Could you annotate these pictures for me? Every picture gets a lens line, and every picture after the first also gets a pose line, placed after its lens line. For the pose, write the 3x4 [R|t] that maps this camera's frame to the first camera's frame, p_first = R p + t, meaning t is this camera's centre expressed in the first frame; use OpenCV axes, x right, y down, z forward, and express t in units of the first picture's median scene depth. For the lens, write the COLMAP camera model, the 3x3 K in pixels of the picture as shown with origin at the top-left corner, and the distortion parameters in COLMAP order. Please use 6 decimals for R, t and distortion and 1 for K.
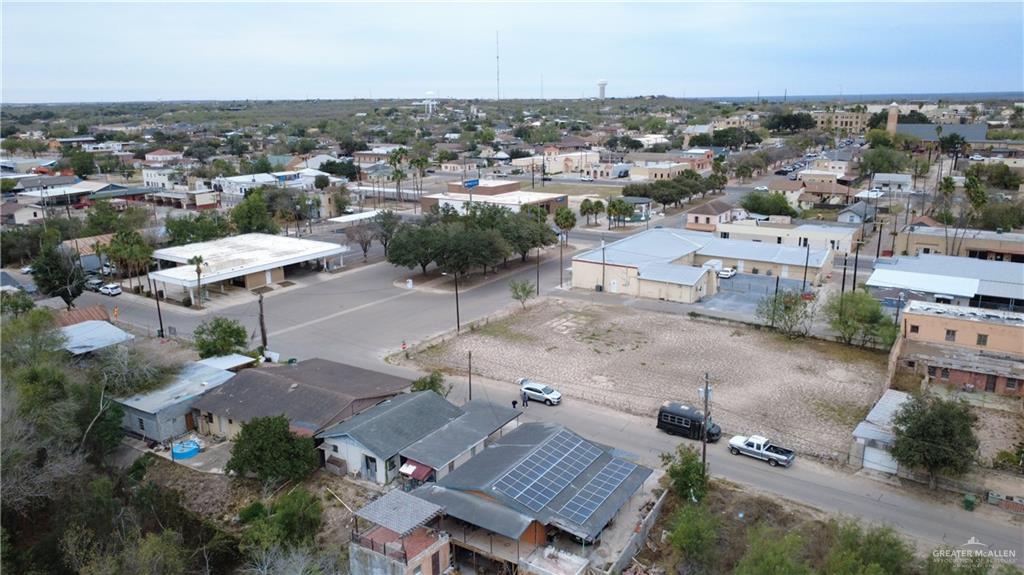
lens RADIAL K [[754.5, 0, 512.0], [0, 754.5, 287.5], [0, 0, 1]] dist [-0.003328, -0.000601]
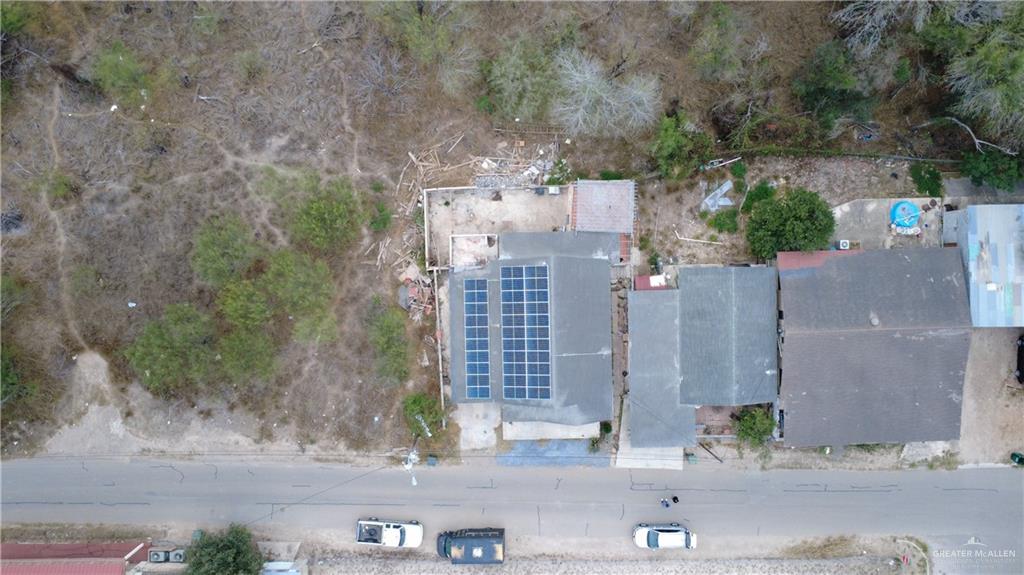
lens RADIAL K [[754.5, 0, 512.0], [0, 754.5, 287.5], [0, 0, 1]] dist [-0.003328, -0.000601]
pose [[-0.833882, 0.551854, -0.009896, 0.038807], [-0.153737, -0.215012, 0.964435, -0.666638], [0.530100, 0.805746, 0.264135, 0.587186]]
